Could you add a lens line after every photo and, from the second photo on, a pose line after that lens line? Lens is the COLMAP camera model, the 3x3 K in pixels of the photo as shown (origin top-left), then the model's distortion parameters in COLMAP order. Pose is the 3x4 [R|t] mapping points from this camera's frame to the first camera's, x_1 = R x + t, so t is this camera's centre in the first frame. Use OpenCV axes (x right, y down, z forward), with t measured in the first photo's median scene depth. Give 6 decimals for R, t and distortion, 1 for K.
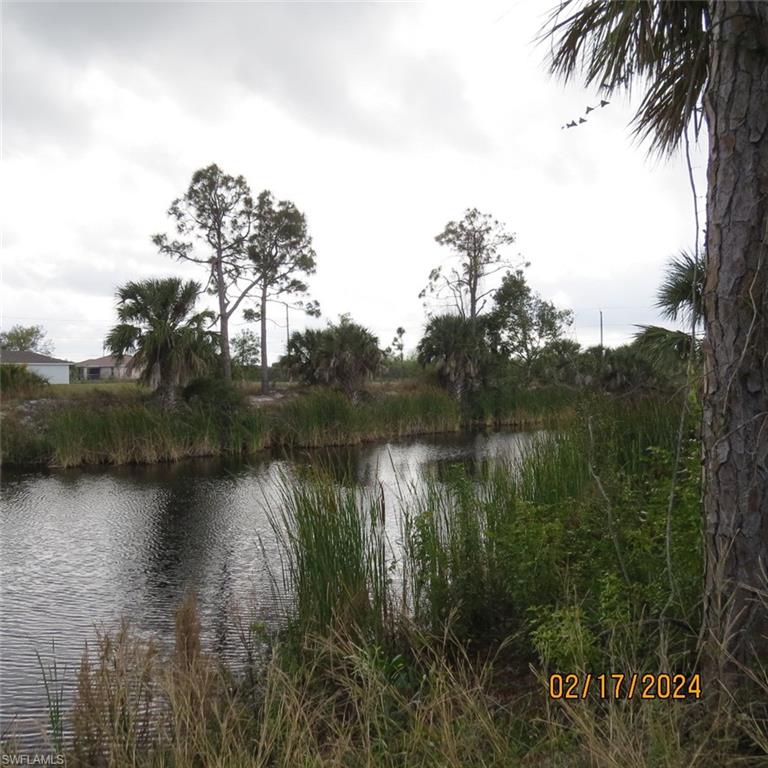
lens RADIAL K [[724.3, 0, 382.9], [0, 724.3, 386.5], [0, 0, 1]] dist [-0.035979, 0.000000]
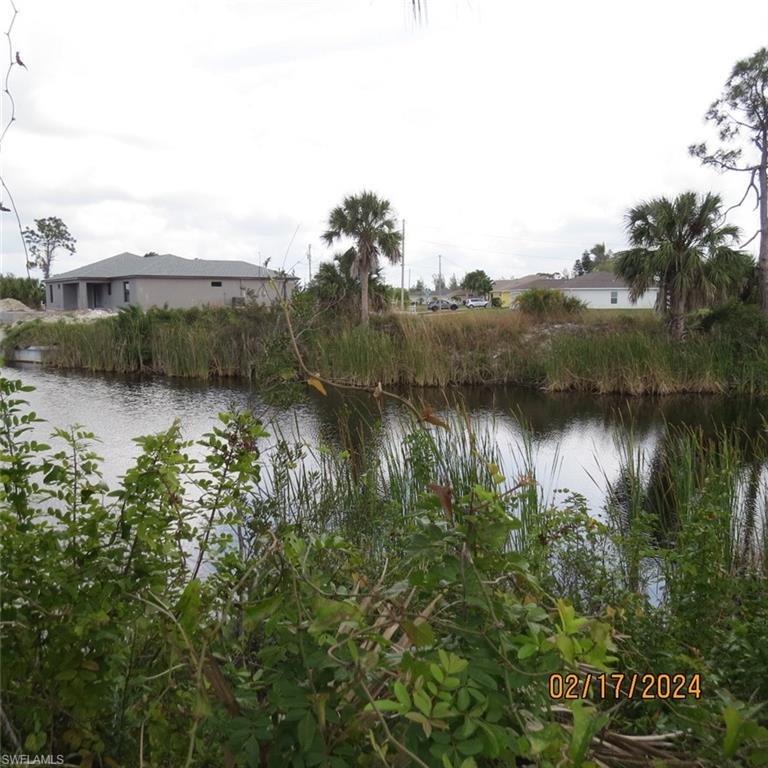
lens RADIAL K [[724.3, 0, 385.8], [0, 724.3, 387.3], [0, 0, 1]] dist [-0.035979, 0.000000]
pose [[0.659034, 0.092602, -0.746391, 0.115862], [-0.011962, 0.993556, 0.112705, -0.004664], [0.752018, -0.065348, 0.655895, 0.086150]]
